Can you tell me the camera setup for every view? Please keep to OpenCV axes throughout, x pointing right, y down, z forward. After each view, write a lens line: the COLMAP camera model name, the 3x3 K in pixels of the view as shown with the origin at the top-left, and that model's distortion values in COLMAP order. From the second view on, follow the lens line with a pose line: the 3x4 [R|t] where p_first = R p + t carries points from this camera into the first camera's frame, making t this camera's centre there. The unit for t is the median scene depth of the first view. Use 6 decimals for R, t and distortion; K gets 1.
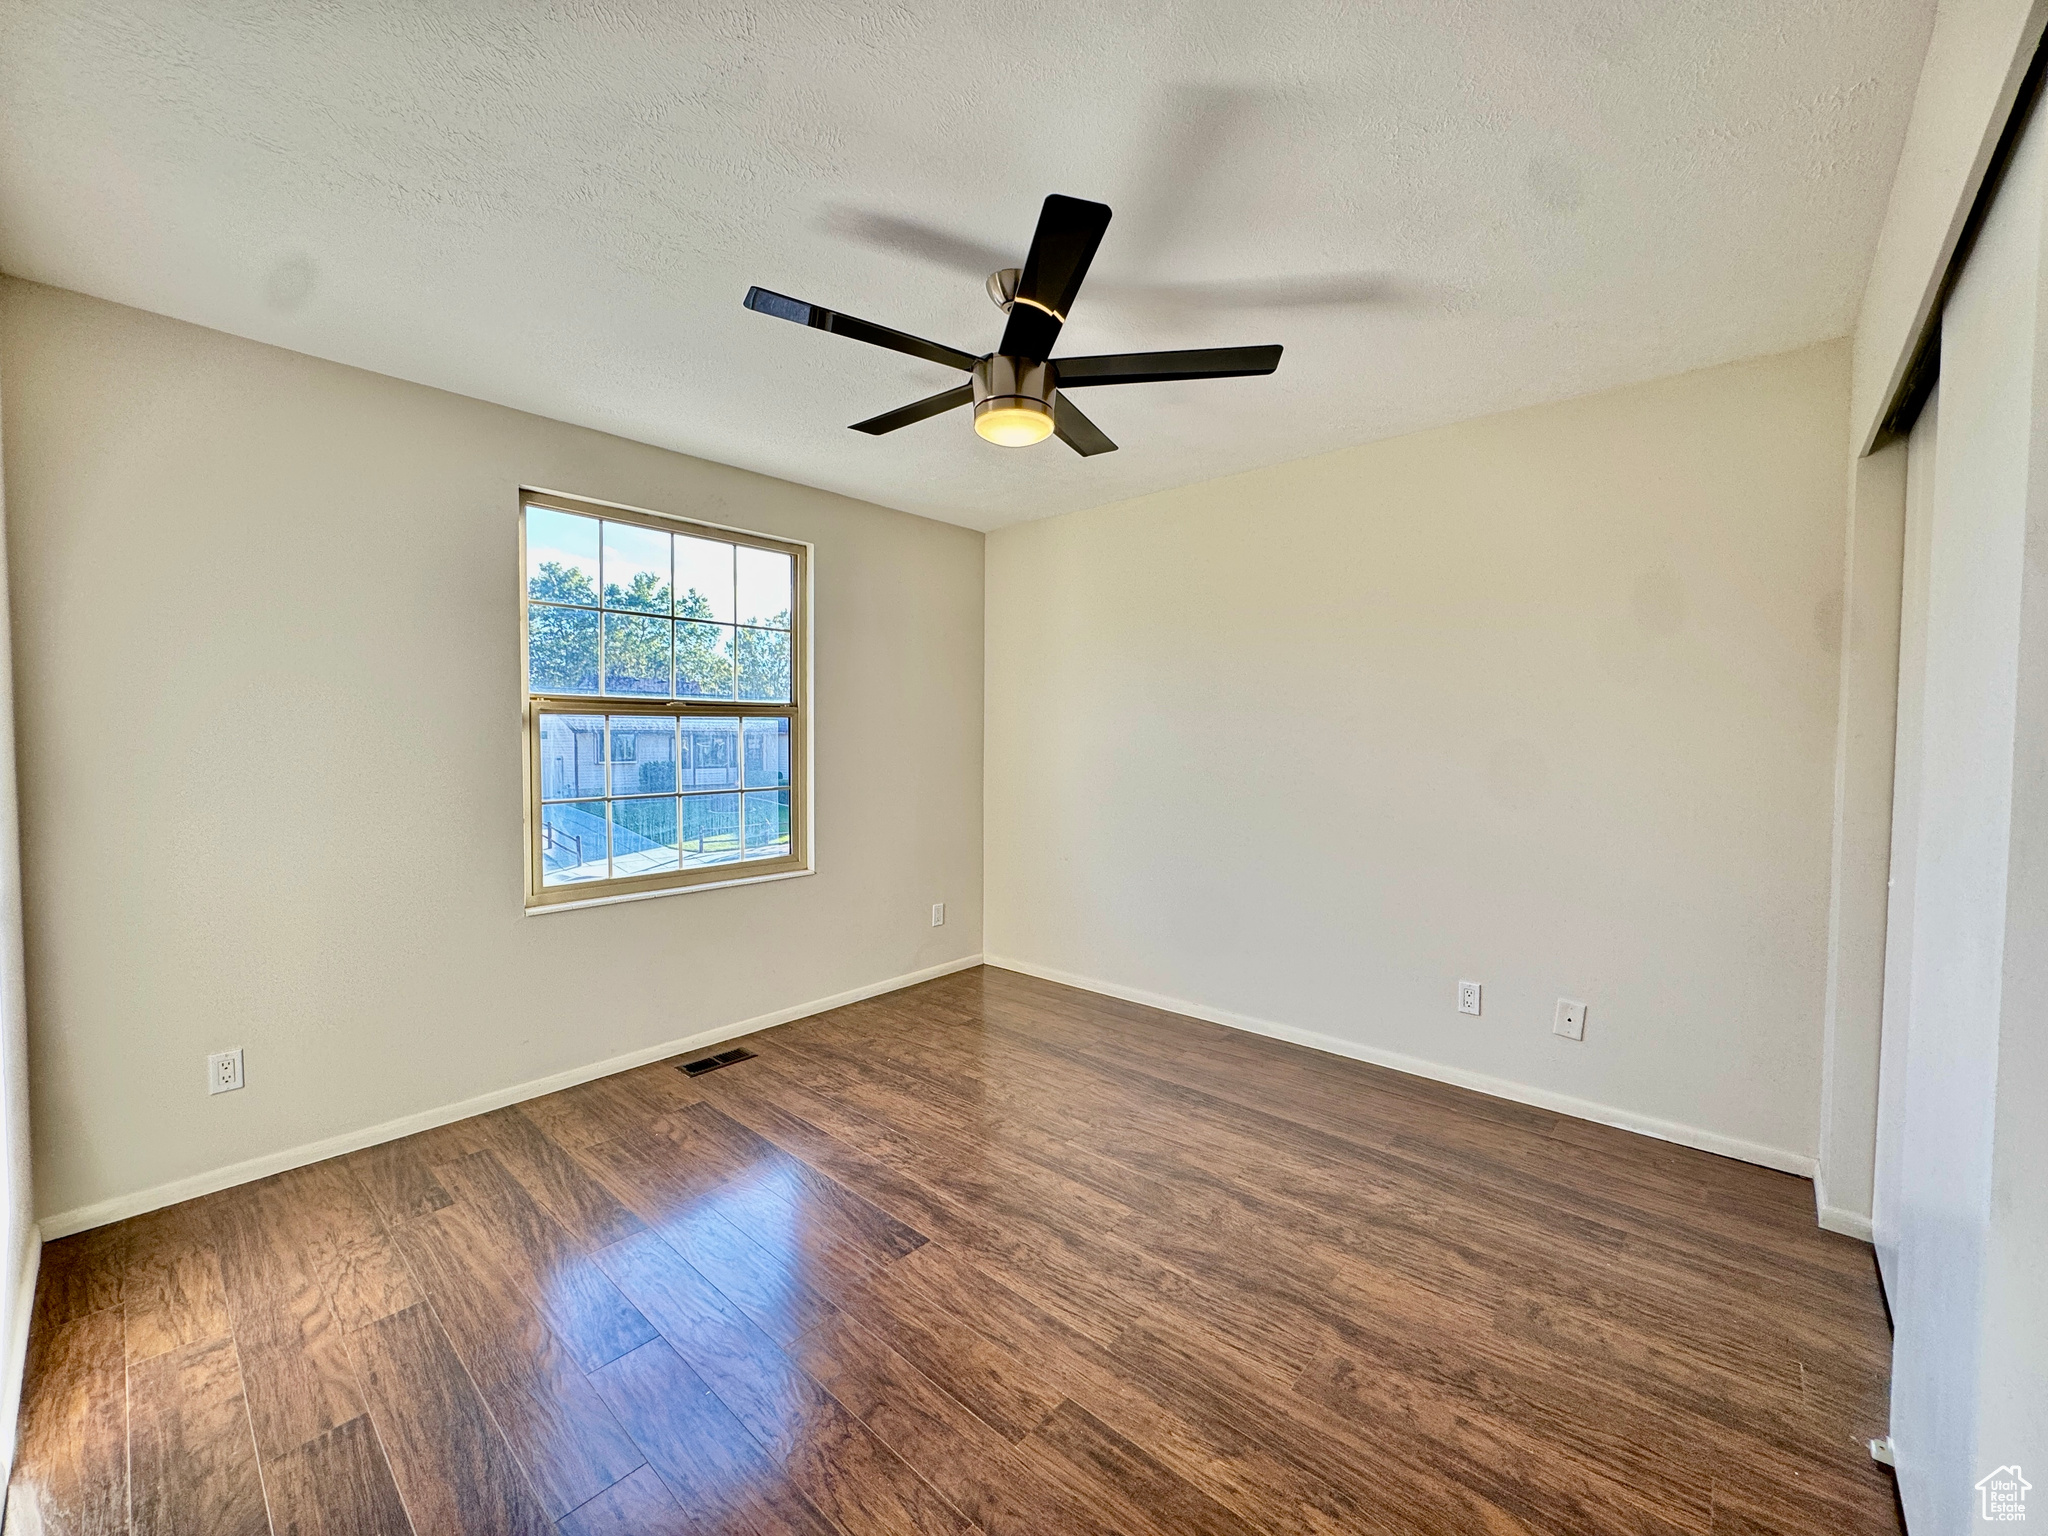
lens RADIAL K [[837.0, 0, 1029.7], [0, 837.0, 768.4], [0, 0, 1]] dist [-0.003484, 0.000645]
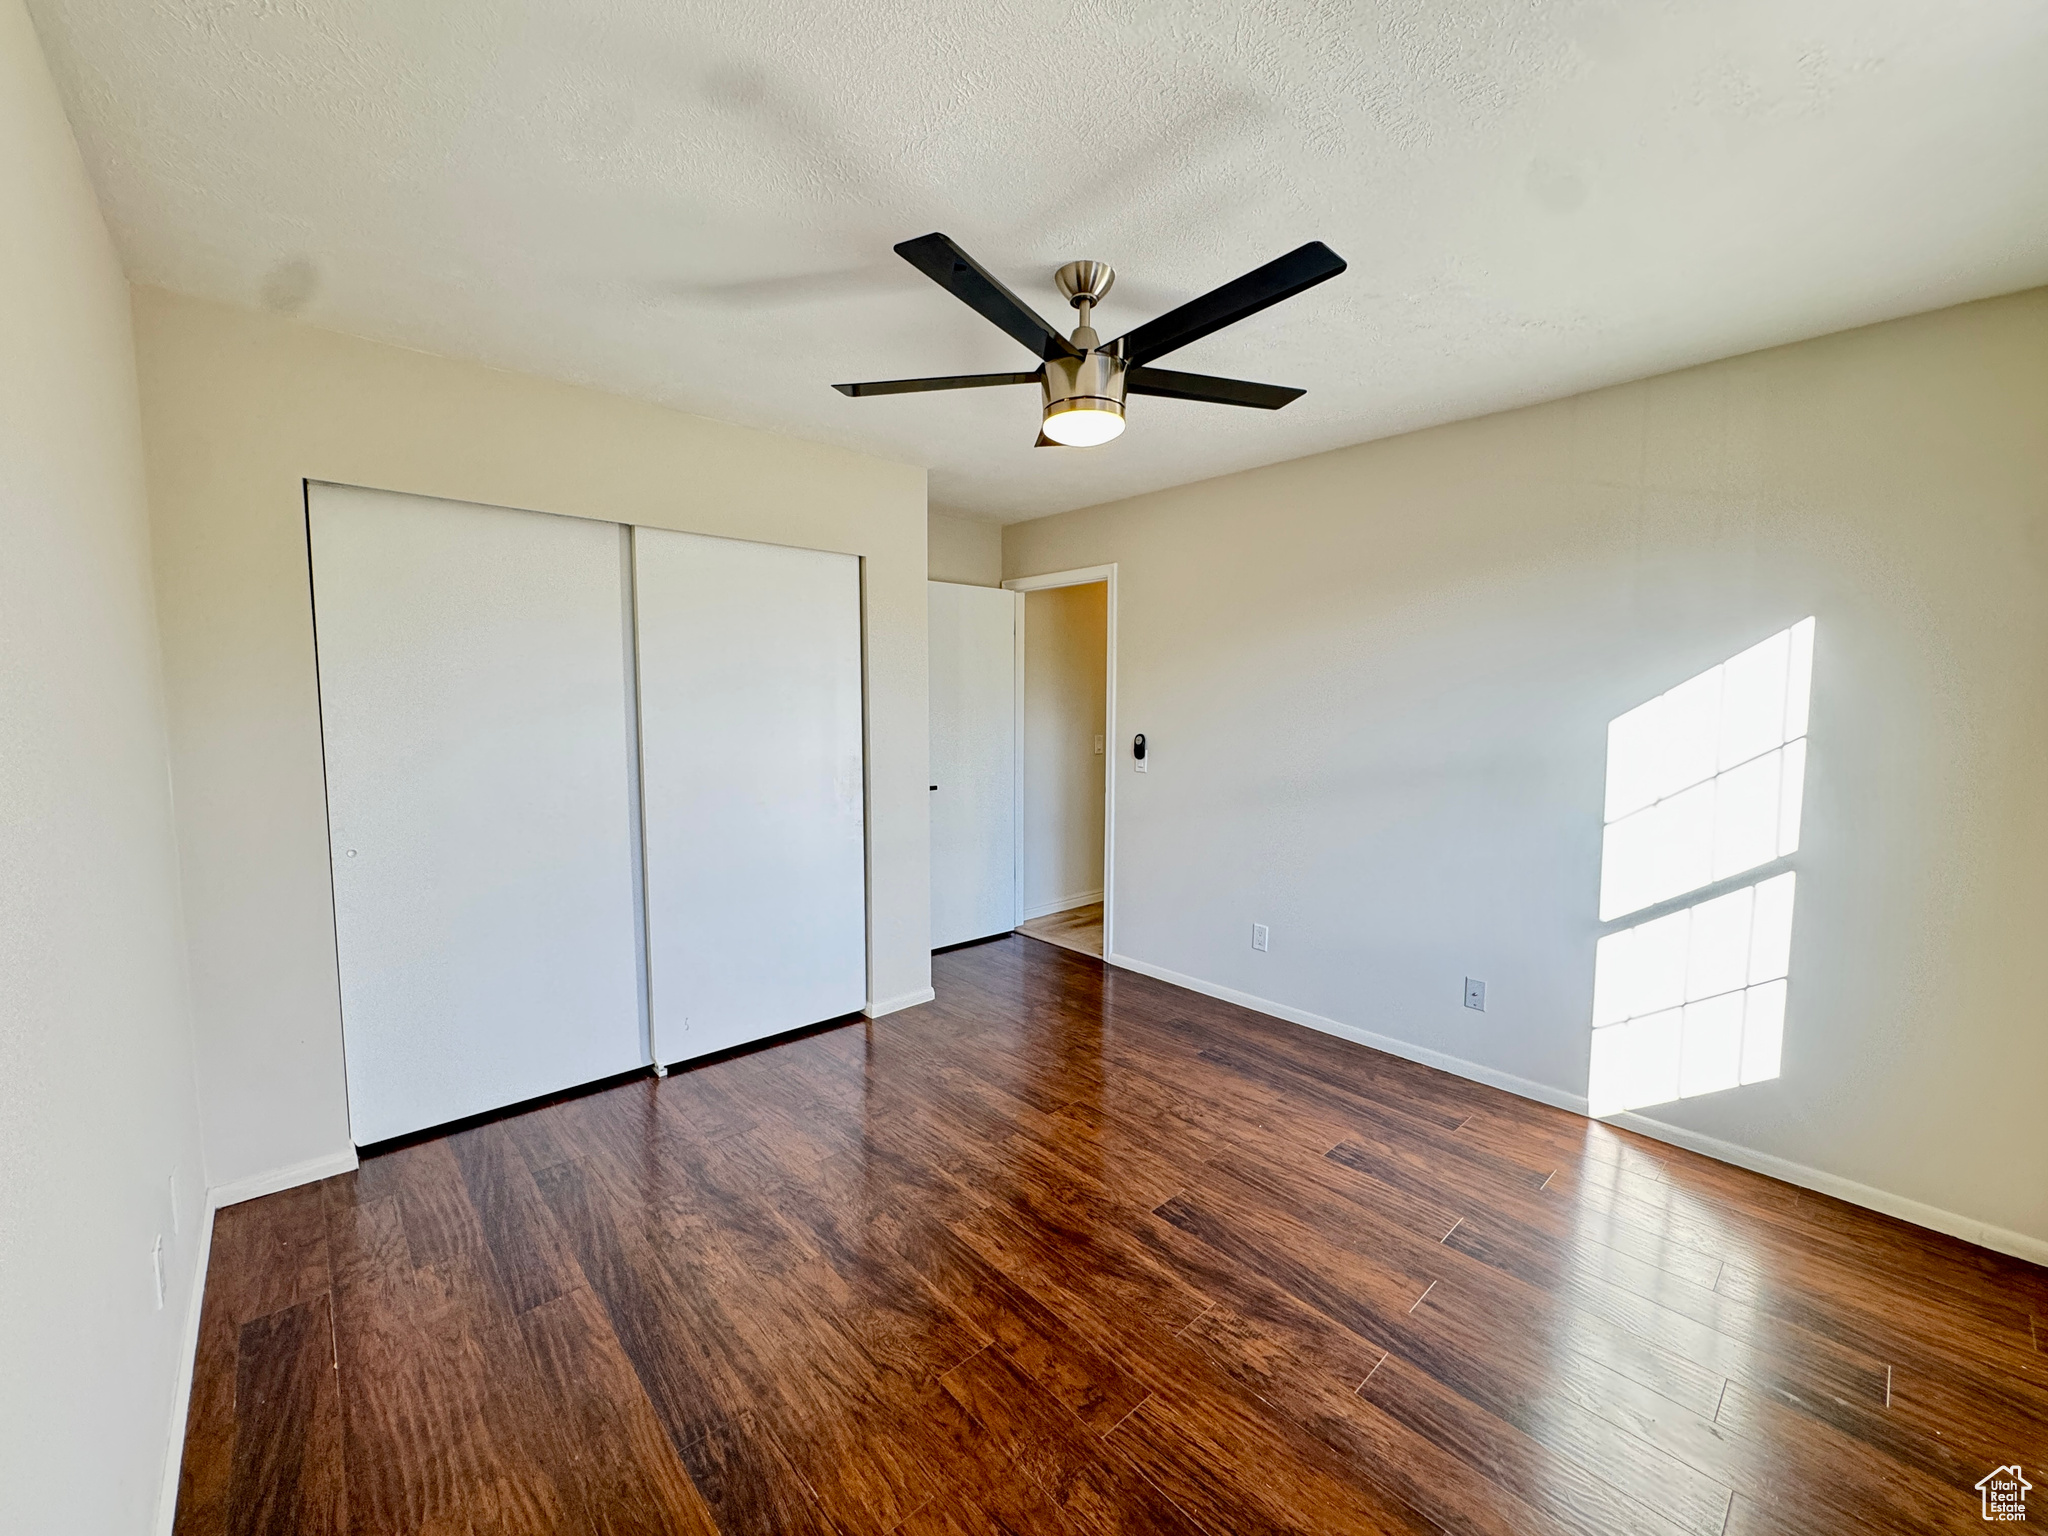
lens RADIAL K [[837.0, 0, 1019.8], [0, 837.0, 769.0], [0, 0, 1]] dist [-0.003484, 0.000645]
pose [[-0.993379, -0.016771, 0.113654, -0.060924], [-0.003343, 0.993089, 0.117319, -0.122914], [-0.114836, 0.116163, -0.986569, 1.965239]]
